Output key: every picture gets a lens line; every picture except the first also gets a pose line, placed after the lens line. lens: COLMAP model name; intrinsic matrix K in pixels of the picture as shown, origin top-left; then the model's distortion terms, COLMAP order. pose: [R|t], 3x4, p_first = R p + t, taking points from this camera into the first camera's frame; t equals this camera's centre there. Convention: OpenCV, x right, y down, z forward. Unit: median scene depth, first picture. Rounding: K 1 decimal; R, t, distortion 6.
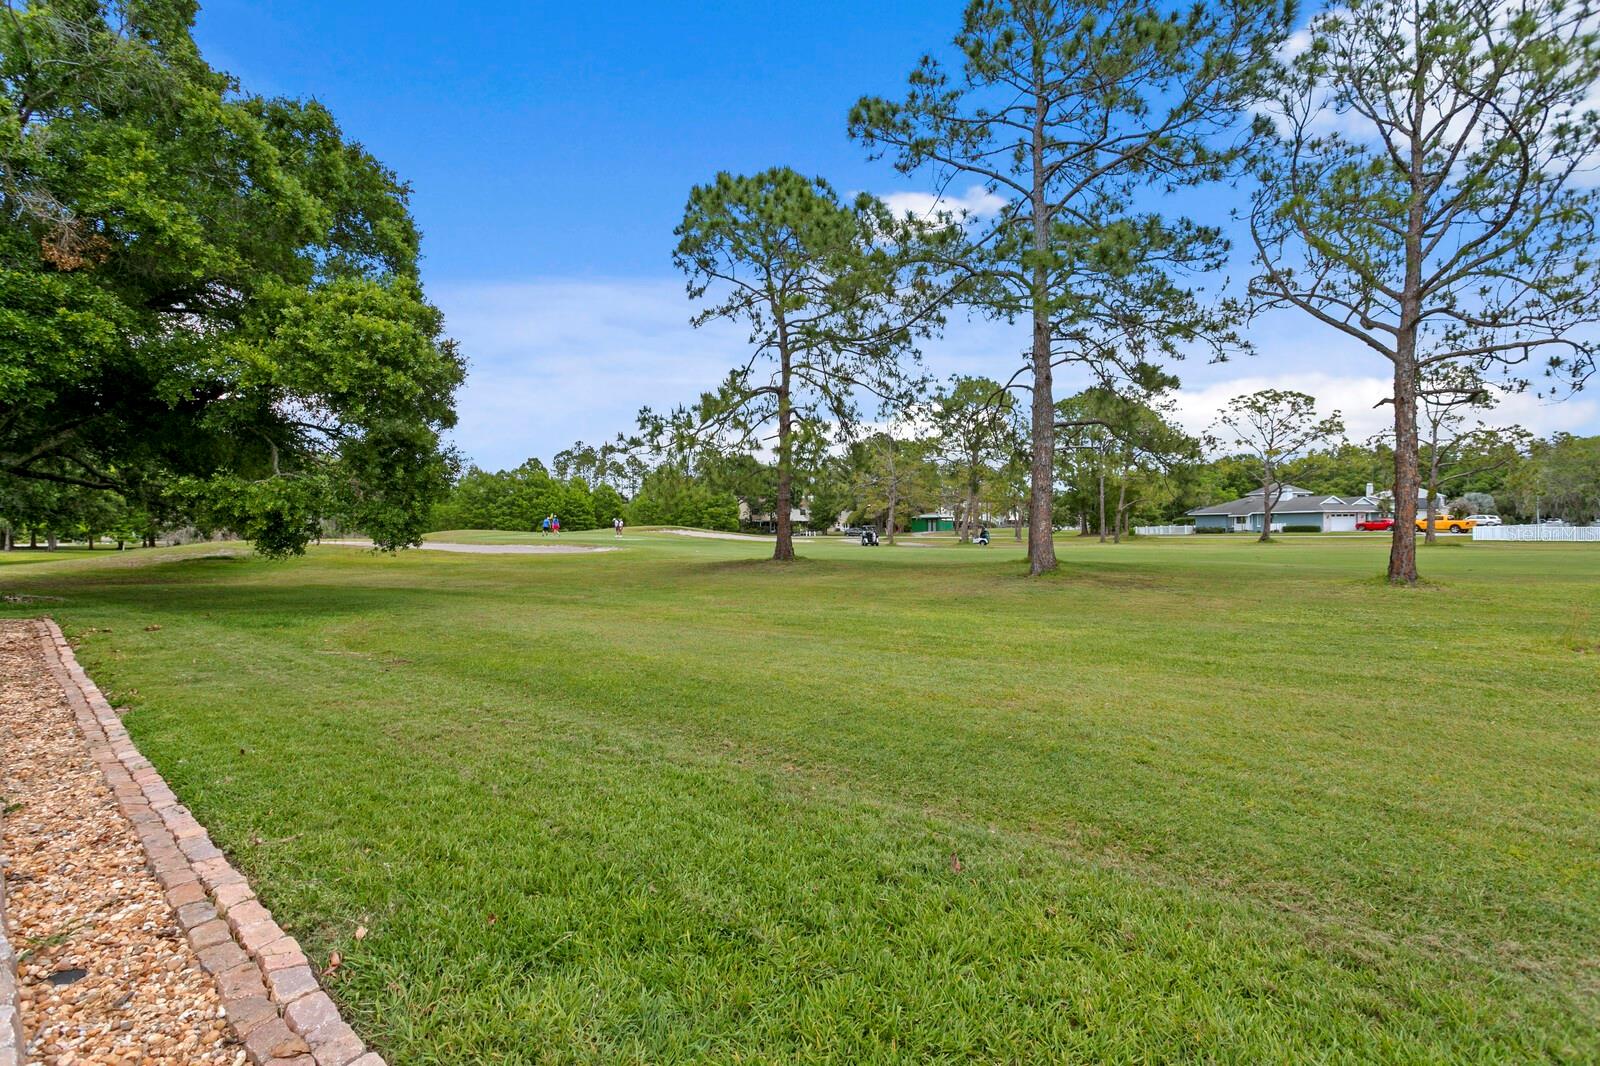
lens RADIAL K [[773.1, 0, 763.2], [0, 773.1, 521.5], [0, 0, 1]] dist [0.007069, 0.003285]
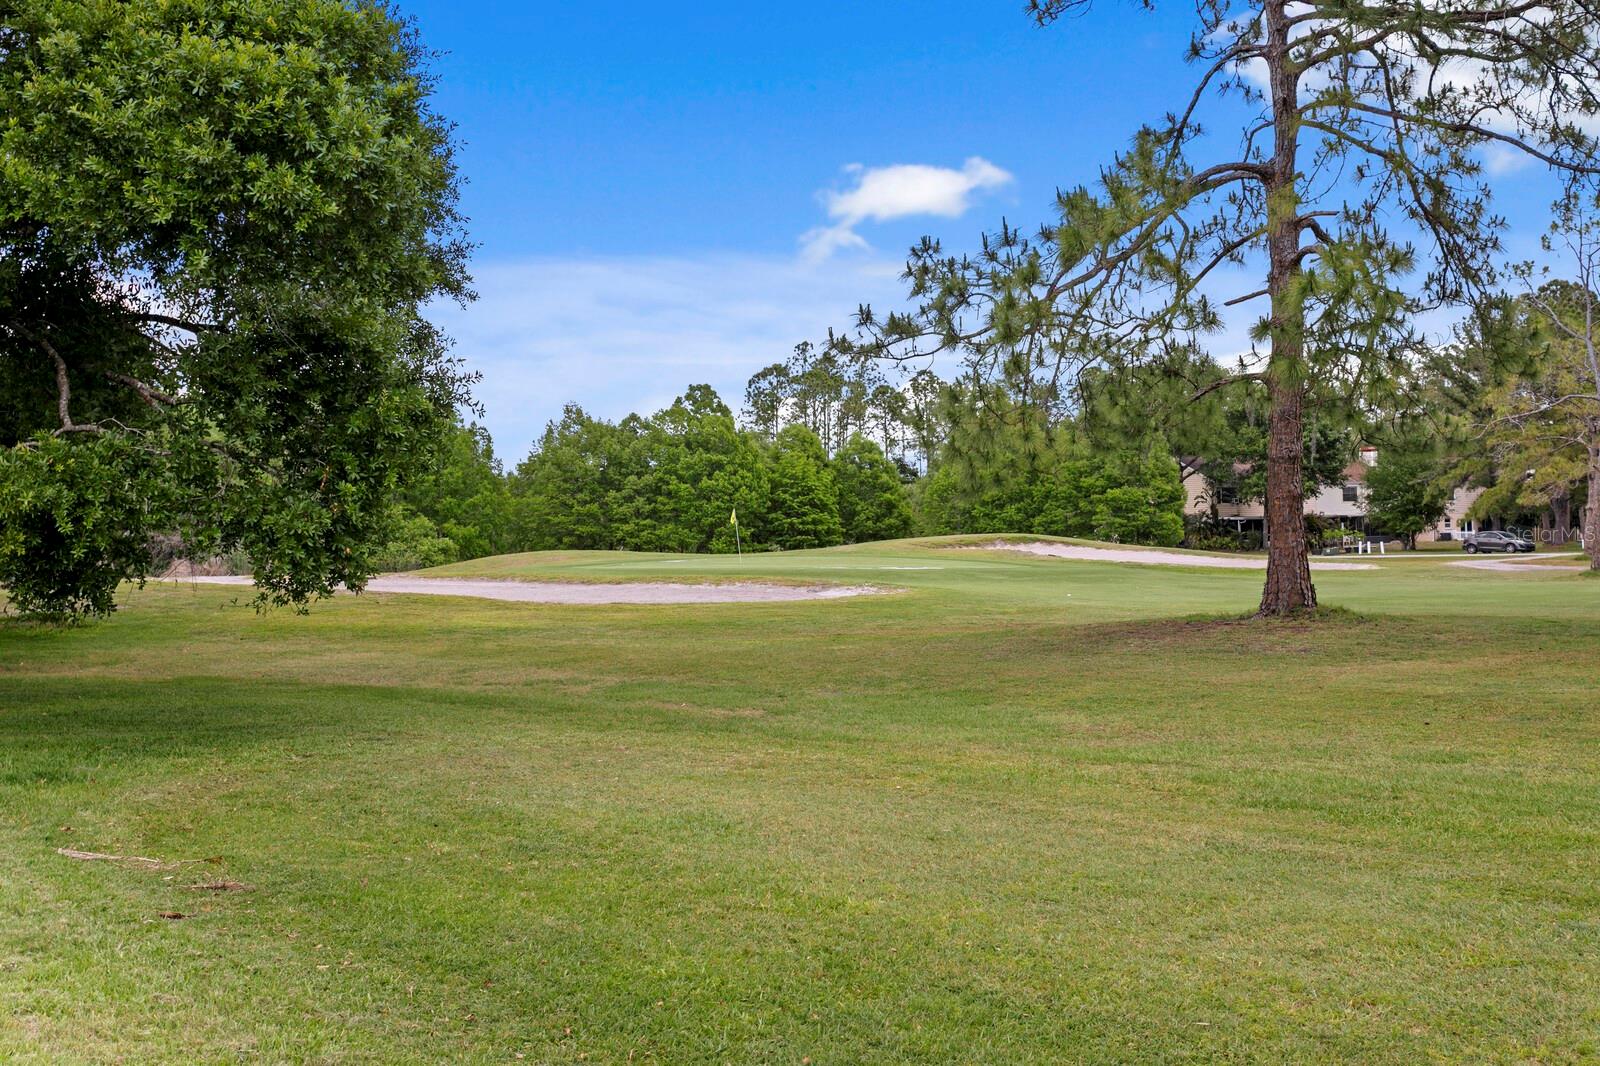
lens RADIAL K [[1747.9, 0, 777.2], [0, 1747.9, 524.3], [0, 0, 1]] dist [0.025347, 0.000000]
pose [[0.963234, -0.018162, -0.268049, 0.016125], [0.017787, 0.999834, -0.003828, 0.002970], [0.268074, -0.001080, 0.963398, 0.102952]]
